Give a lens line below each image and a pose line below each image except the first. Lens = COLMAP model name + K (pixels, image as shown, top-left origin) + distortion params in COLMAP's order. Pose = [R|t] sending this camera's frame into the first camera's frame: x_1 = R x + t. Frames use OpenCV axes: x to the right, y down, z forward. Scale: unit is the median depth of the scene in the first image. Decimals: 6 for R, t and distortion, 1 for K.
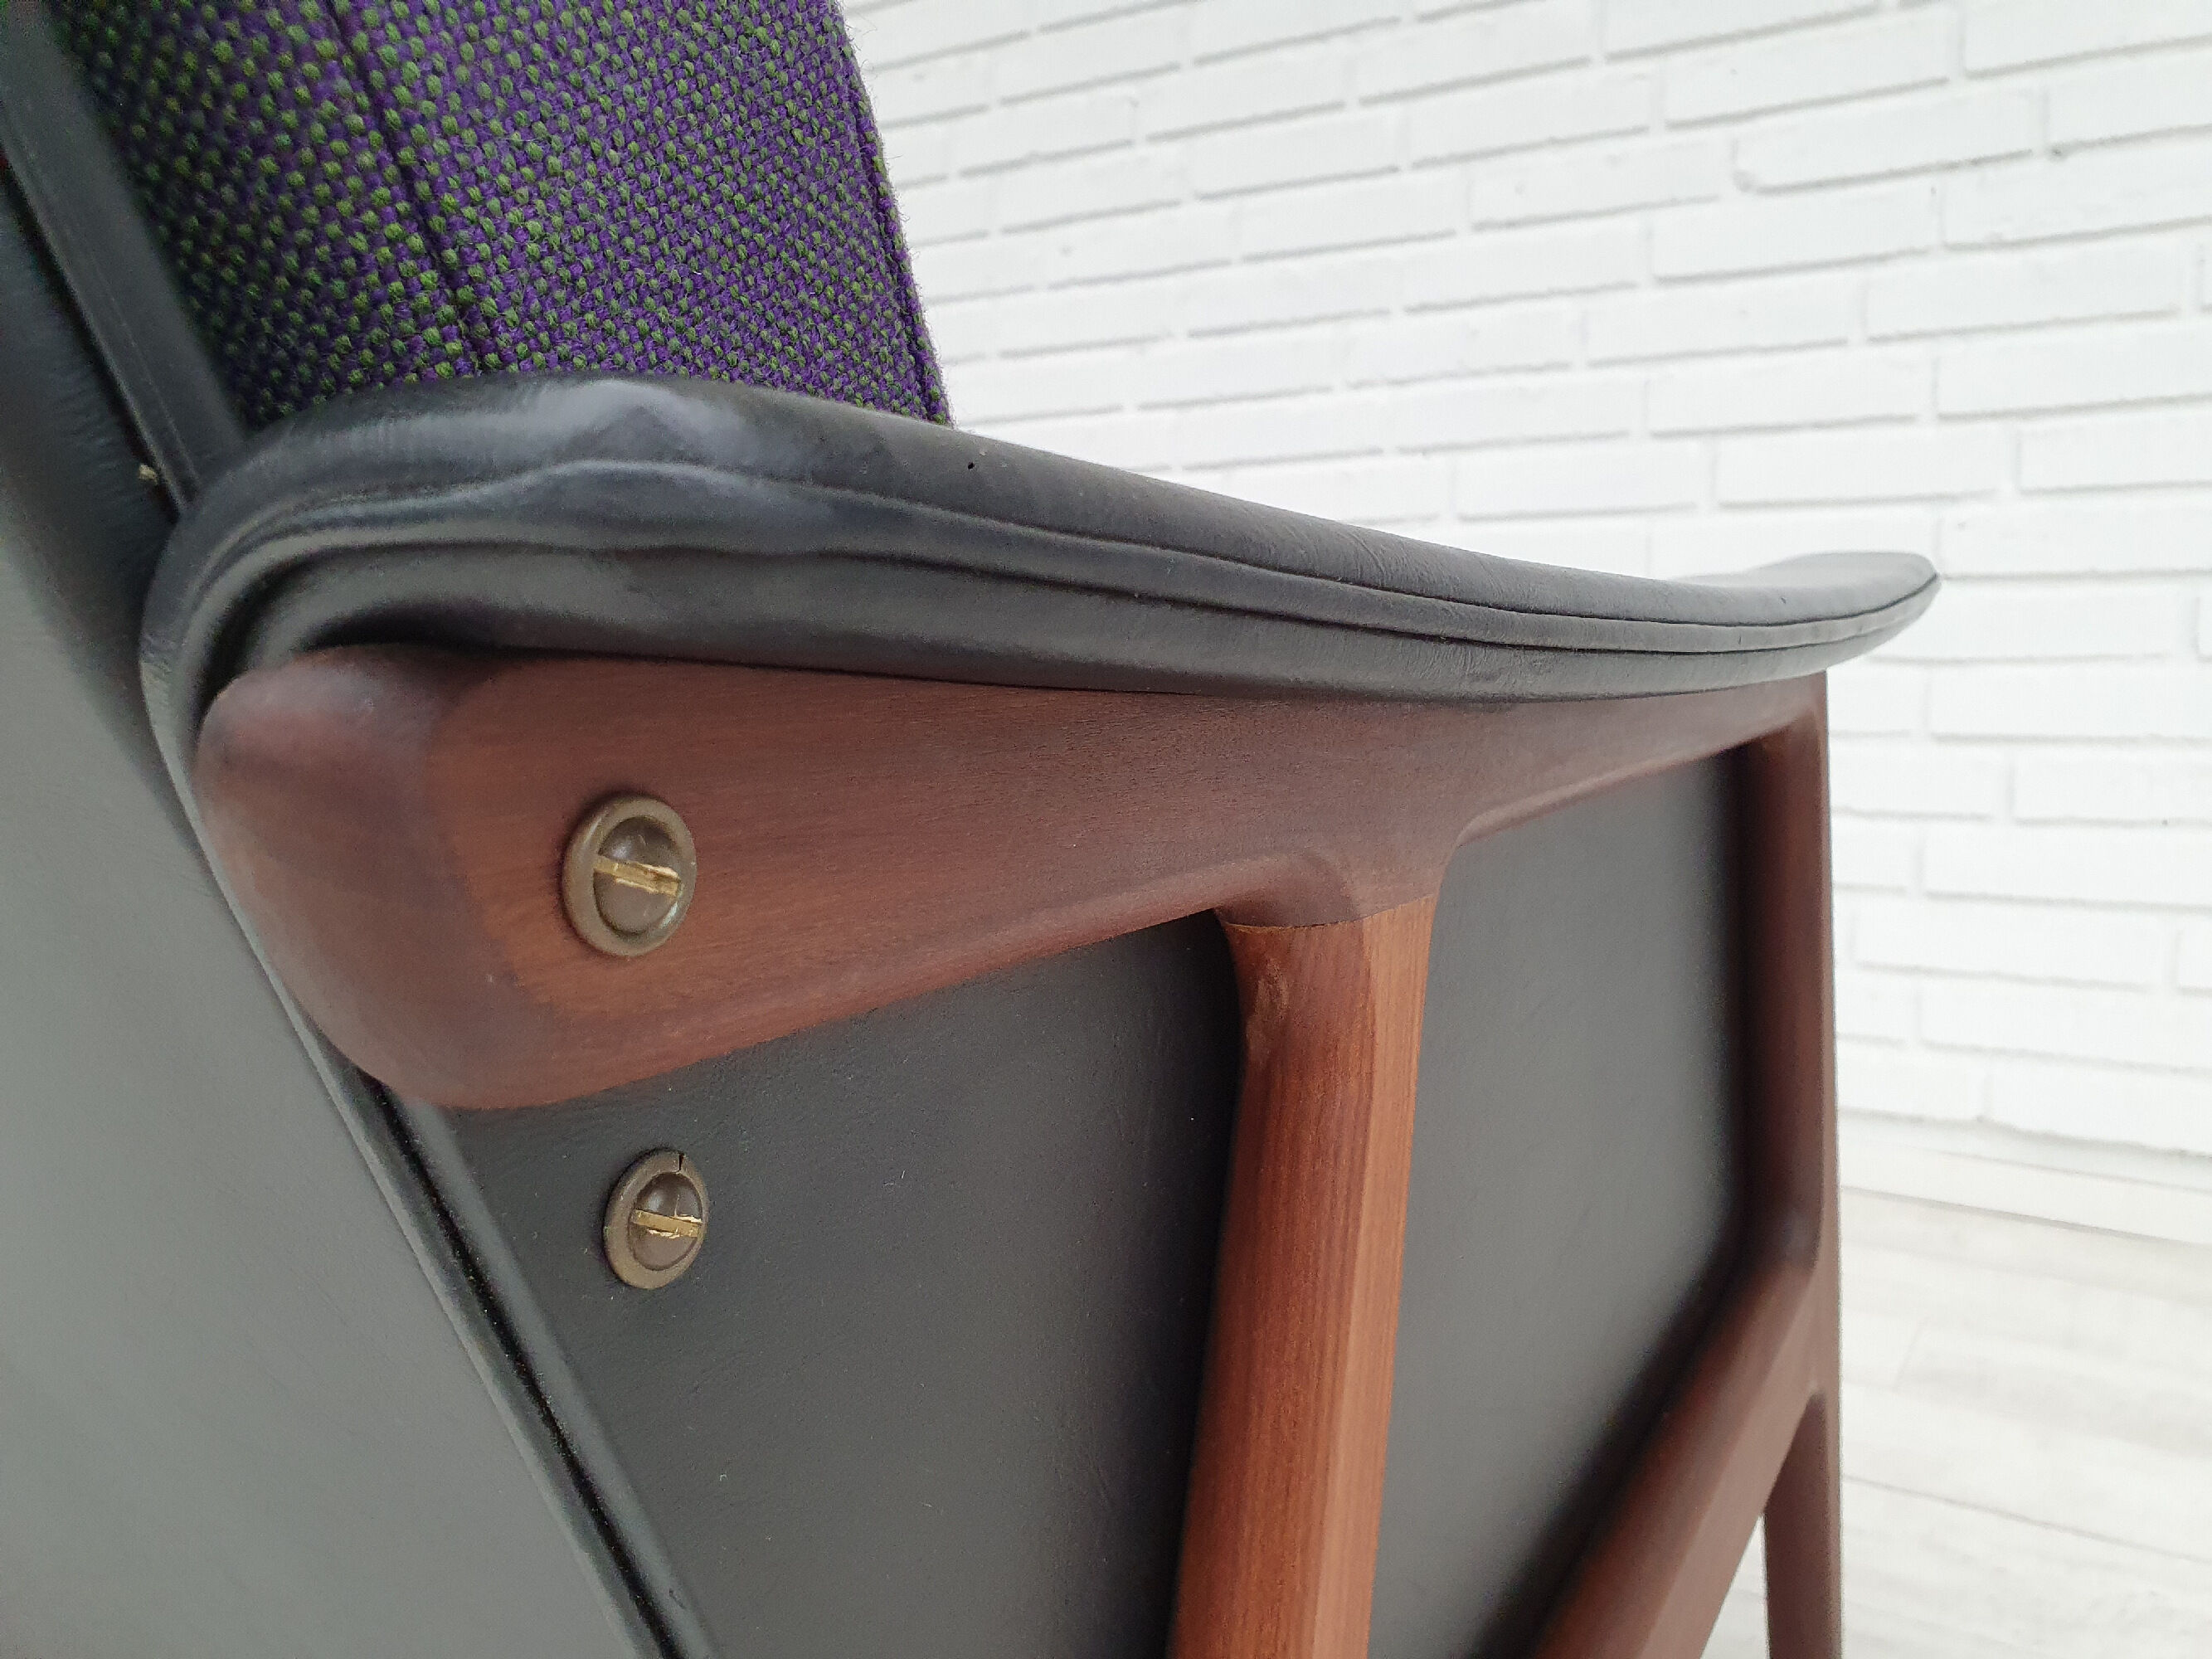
lens RADIAL K [[1757.3, 0, 1108.0], [0, 1757.3, 815.8], [0, 0, 1]] dist [-0.017353, 0.057568]
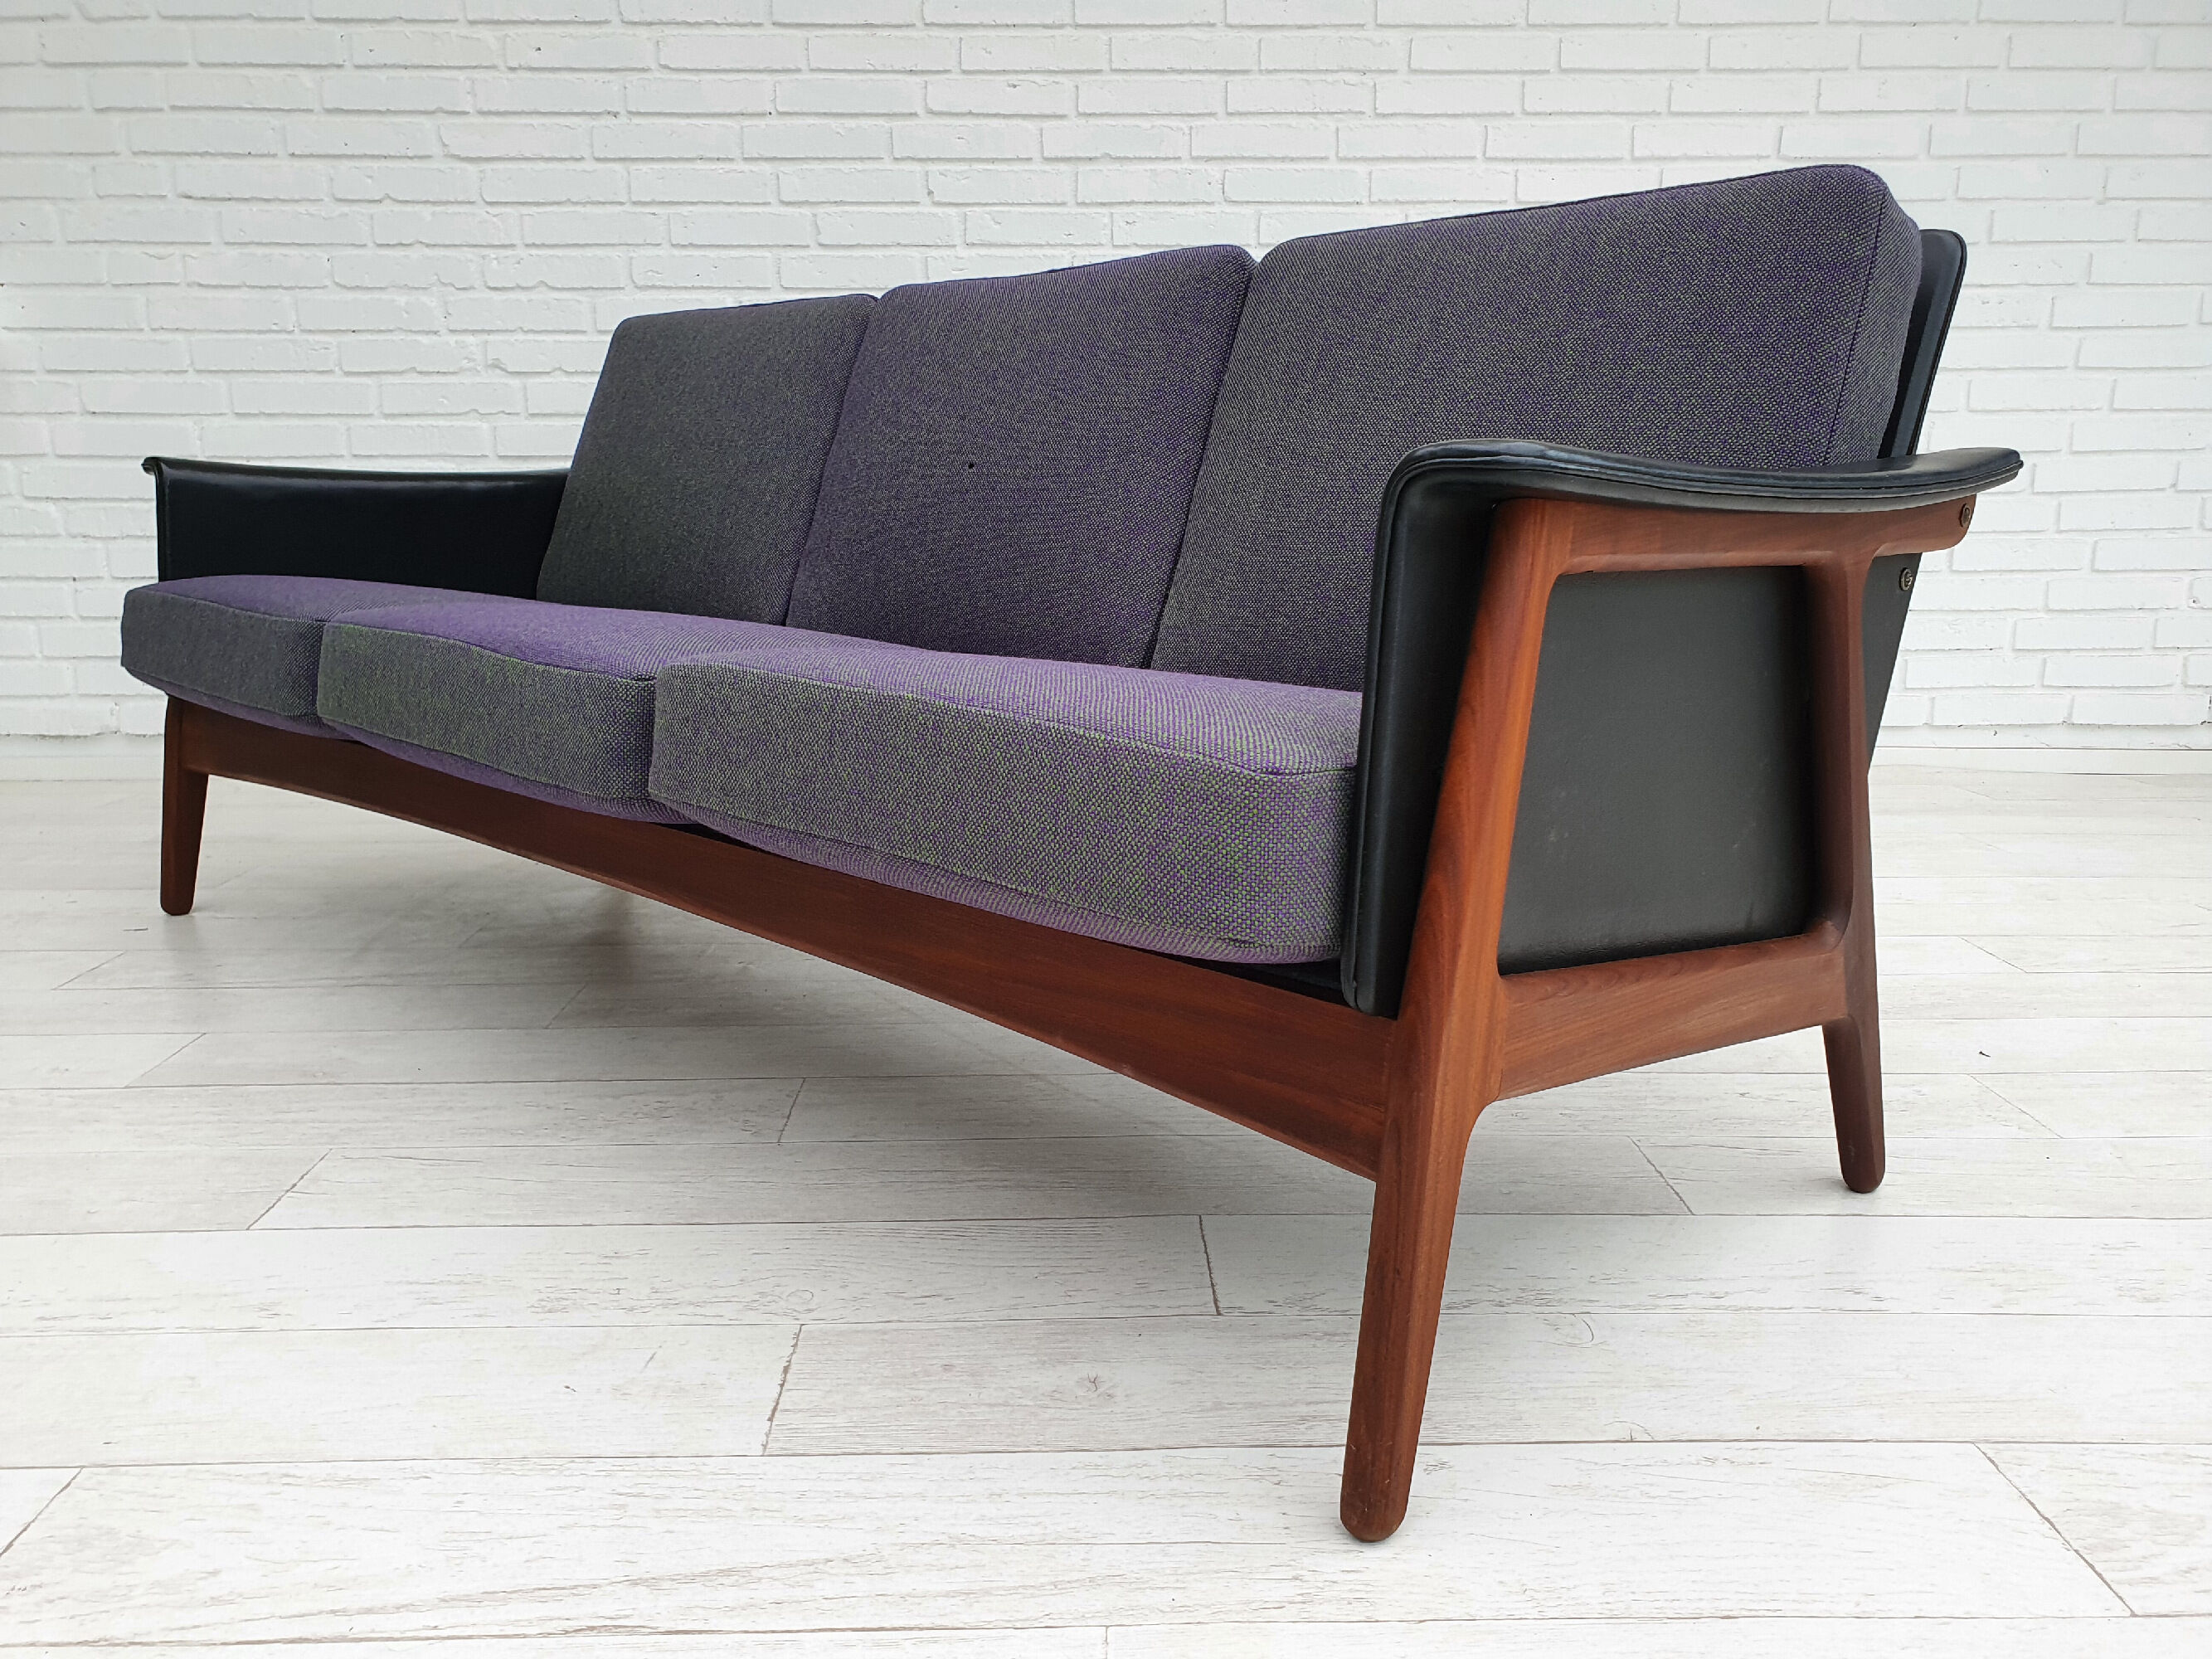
lens RADIAL K [[1757.3, 0, 1085.2], [0, 1757.3, 836.6], [0, 0, 1]] dist [-0.017353, 0.057568]
pose [[0.842270, -0.104299, 0.528870, -1.132446], [0.049572, 0.991933, 0.116672, 0.032345], [-0.536772, -0.072053, 0.840645, -0.363174]]
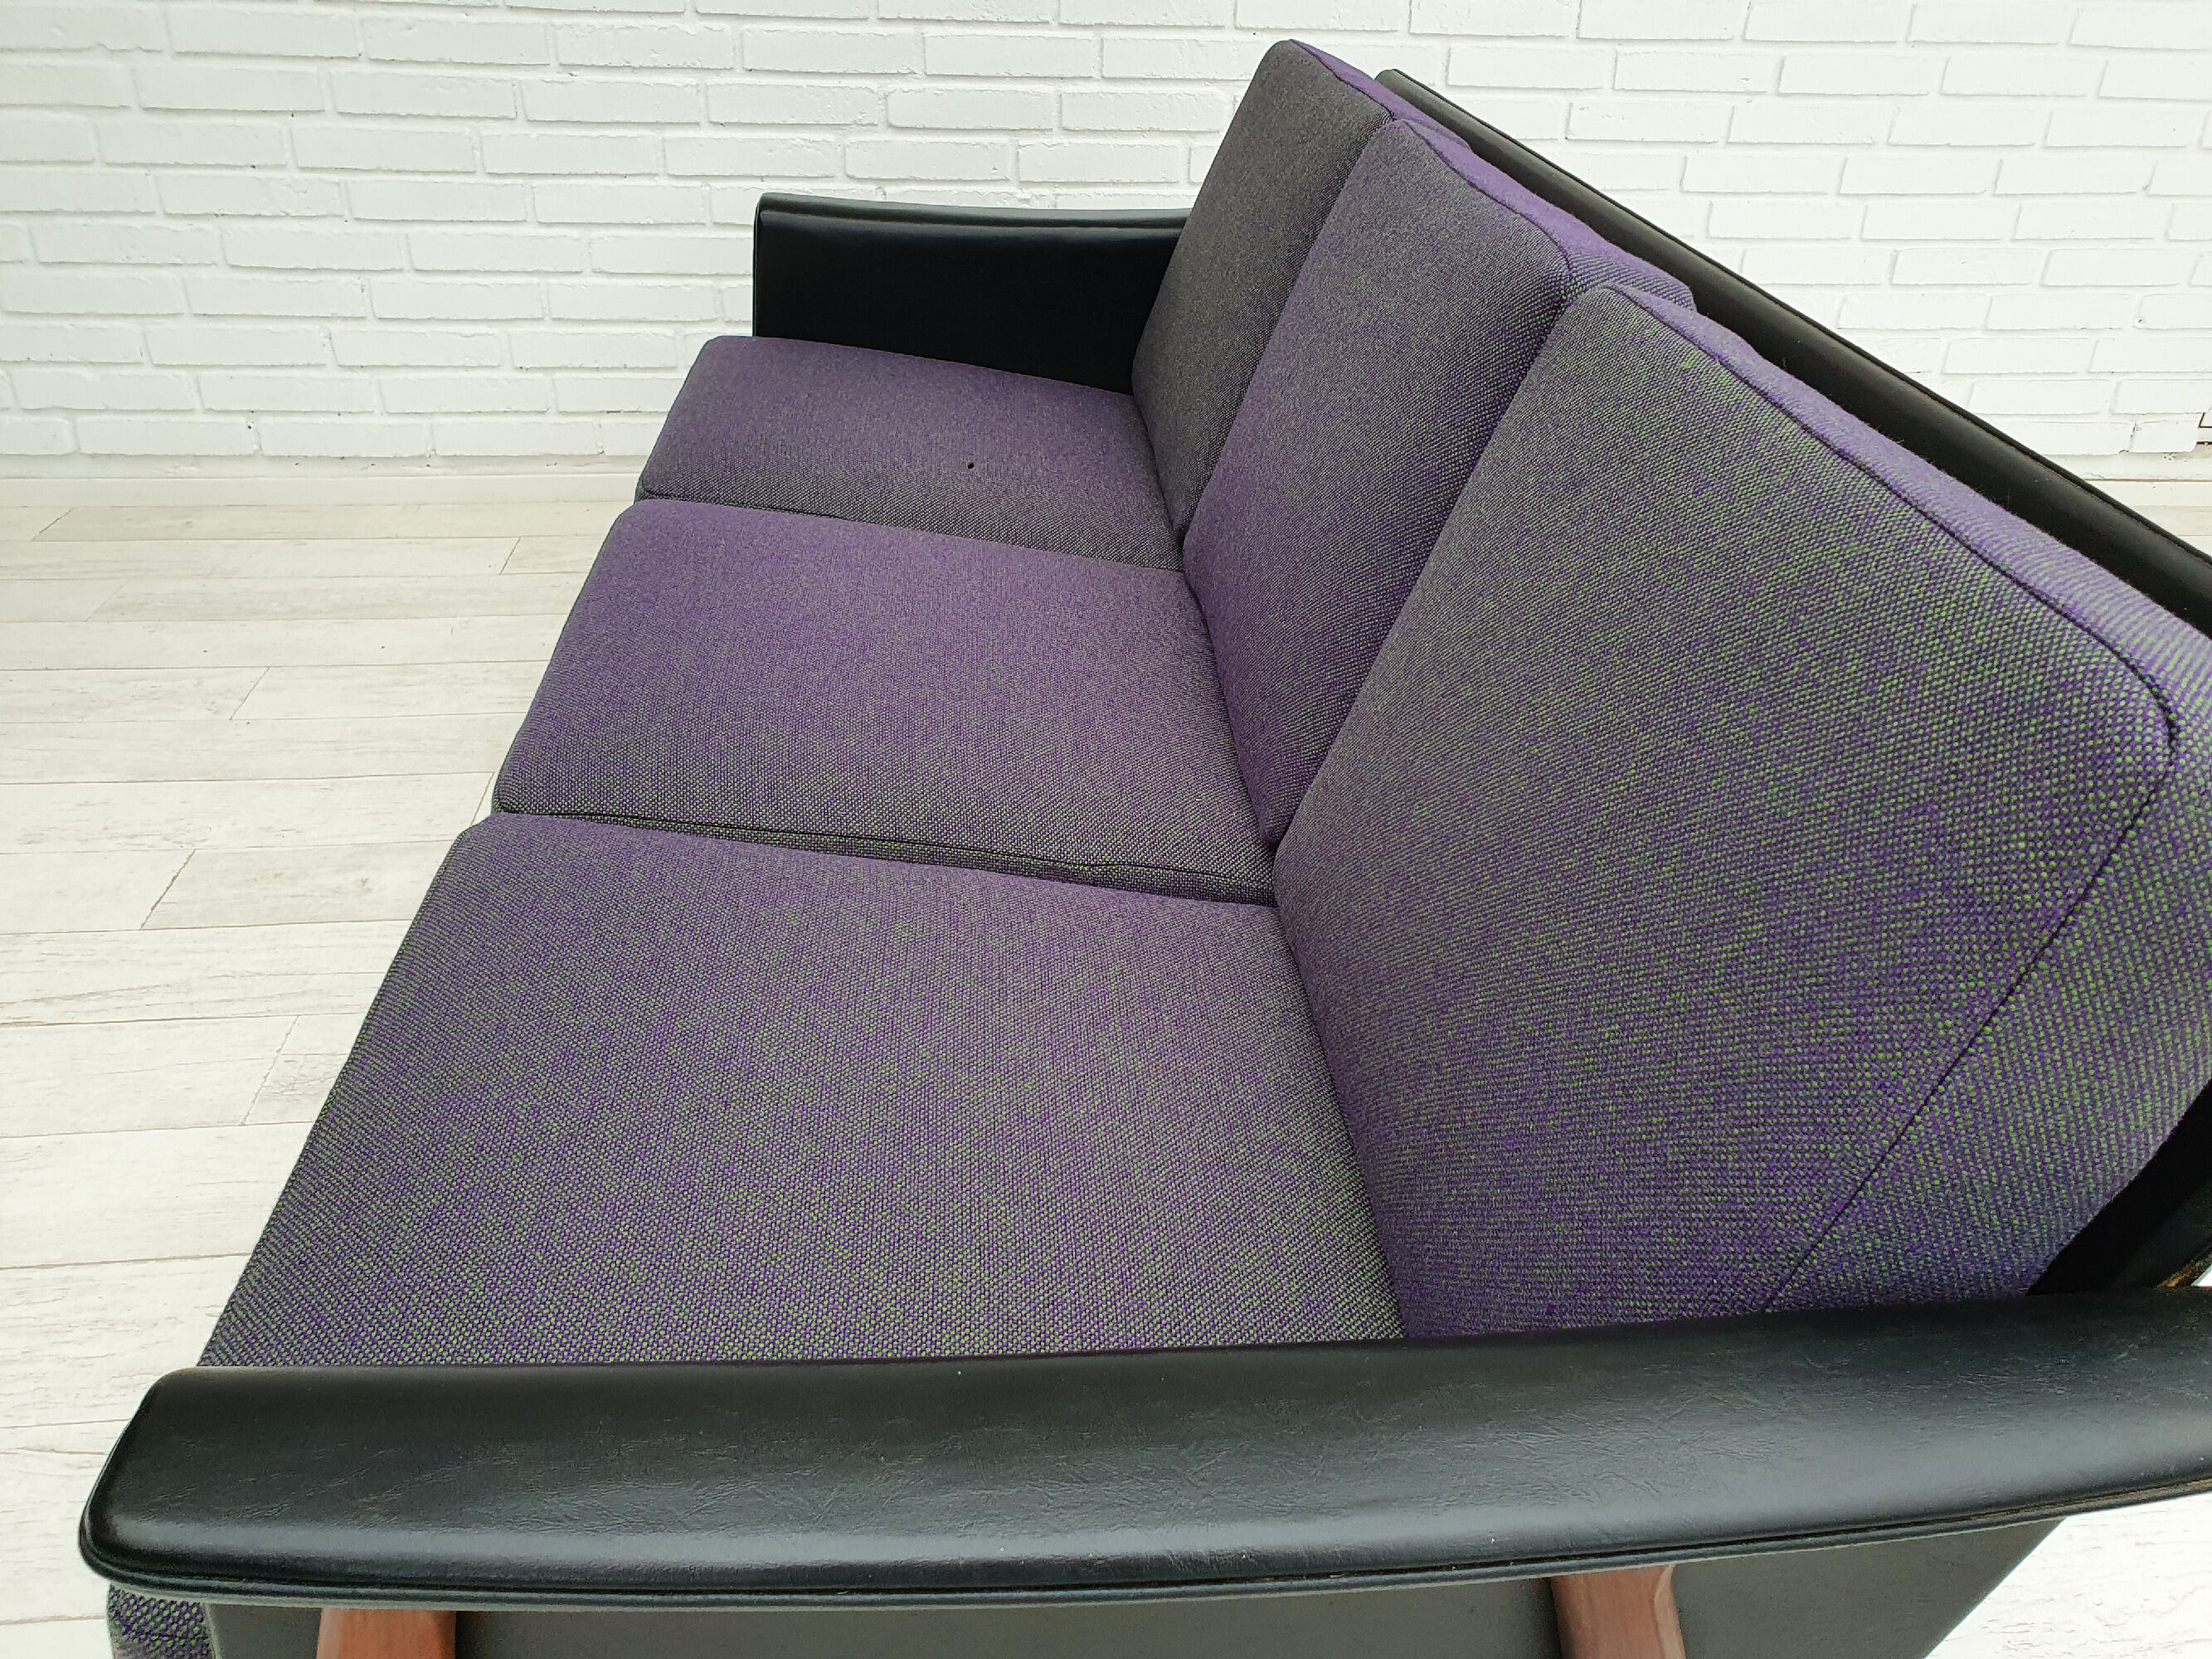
lens RADIAL K [[1757.3, 0, 1123.7], [0, 1757.3, 825.3], [0, 0, 1]] dist [-0.017353, 0.057568]
pose [[0.788928, -0.275634, 0.549198, -0.949302], [0.021366, 0.905517, 0.423773, -0.255457], [-0.614114, -0.322592, 0.720277, -0.169625]]
